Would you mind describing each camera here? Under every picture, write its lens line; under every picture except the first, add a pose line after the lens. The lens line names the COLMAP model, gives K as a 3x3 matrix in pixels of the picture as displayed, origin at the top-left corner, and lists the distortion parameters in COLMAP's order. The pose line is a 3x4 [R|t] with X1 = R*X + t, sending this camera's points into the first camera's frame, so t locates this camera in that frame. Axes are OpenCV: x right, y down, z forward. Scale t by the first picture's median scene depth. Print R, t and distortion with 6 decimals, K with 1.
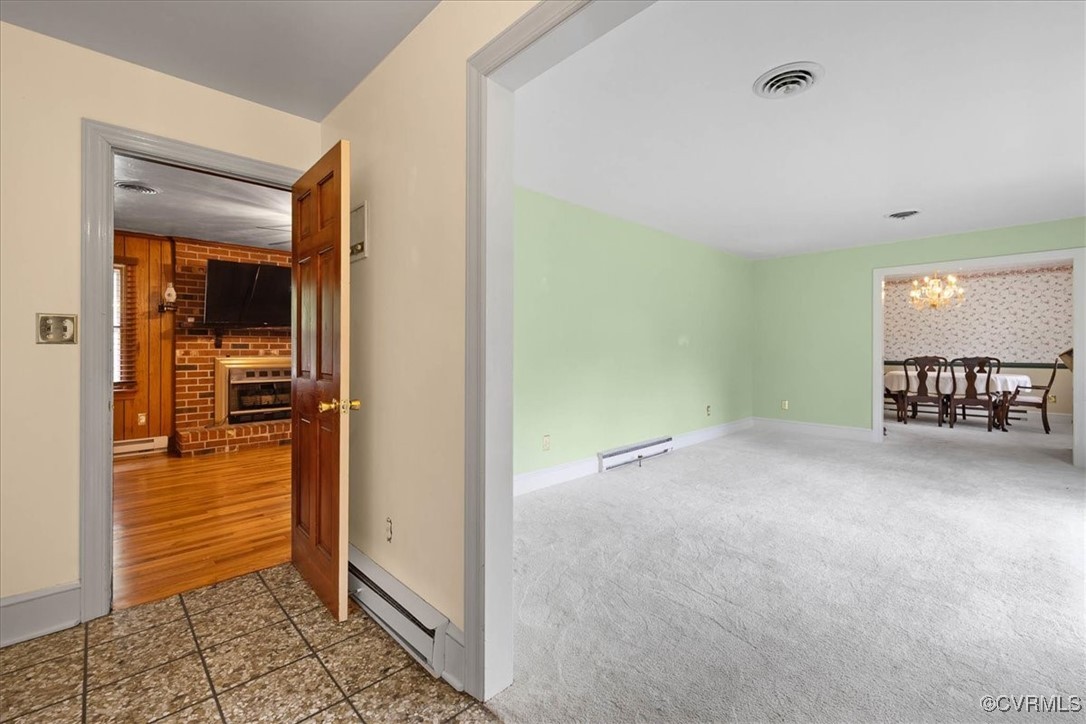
lens RADIAL K [[458.6, 0, 533.3], [0, 458.6, 351.5], [0, 0, 1]] dist [-0.000365, 0.000361]
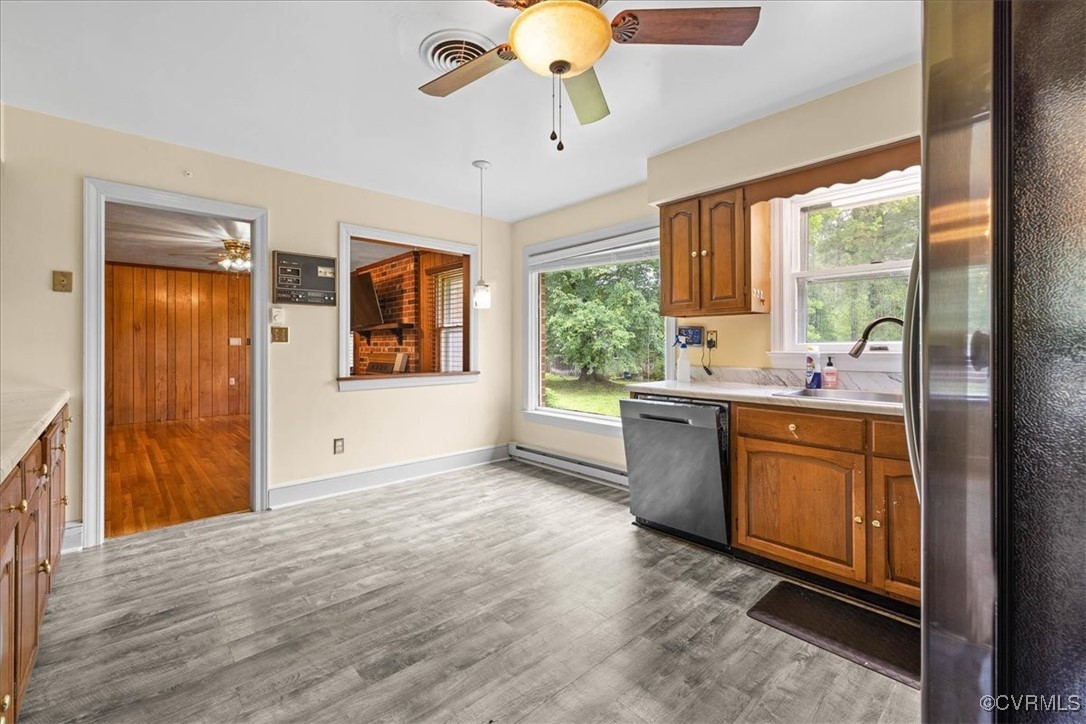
lens RADIAL K [[458.6, 0, 533.5], [0, 458.6, 345.4], [0, 0, 1]] dist [-0.000365, 0.000361]
pose [[-0.010549, 0.000072, -0.999944, 0.654510], [-0.001592, 0.999999, 0.000089, -0.009895], [0.999943, 0.001592, -0.010549, 1.545790]]
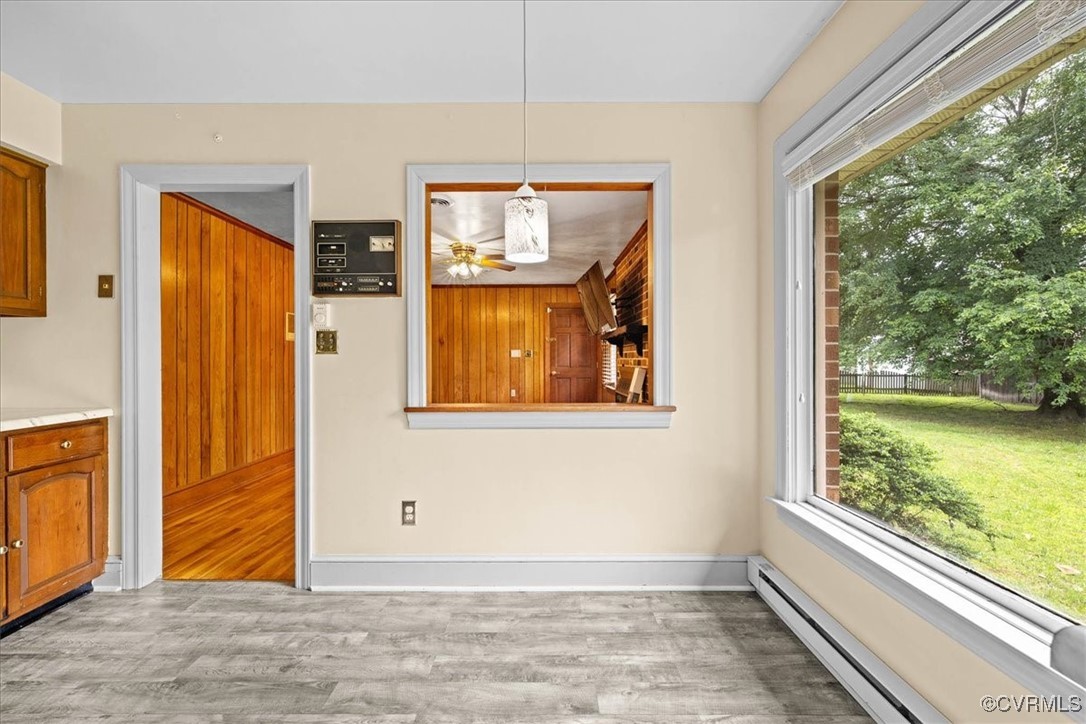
lens RADIAL K [[458.6, 0, 536.7], [0, 458.6, 359.8], [0, 0, 1]] dist [-0.000365, 0.000361]
pose [[-0.684363, 0.006544, -0.729112, 0.219433], [0.003535, 0.999978, 0.005657, -0.008505], [0.729133, 0.001294, -0.684371, 1.636680]]
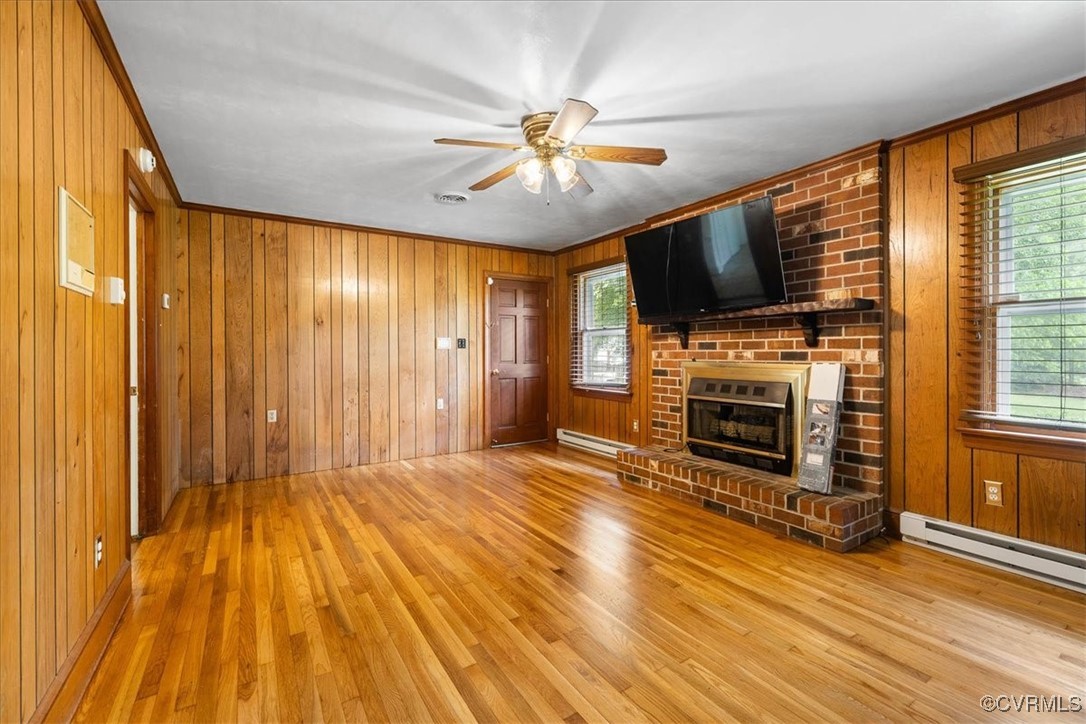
lens RADIAL K [[458.6, 0, 539.3], [0, 458.6, 354.8], [0, 0, 1]] dist [-0.000365, 0.000361]
pose [[-0.184942, 0.009584, -0.982703, 0.095060], [0.000920, 0.999954, 0.009579, -0.005128], [0.982749, 0.000868, -0.184942, 0.939666]]
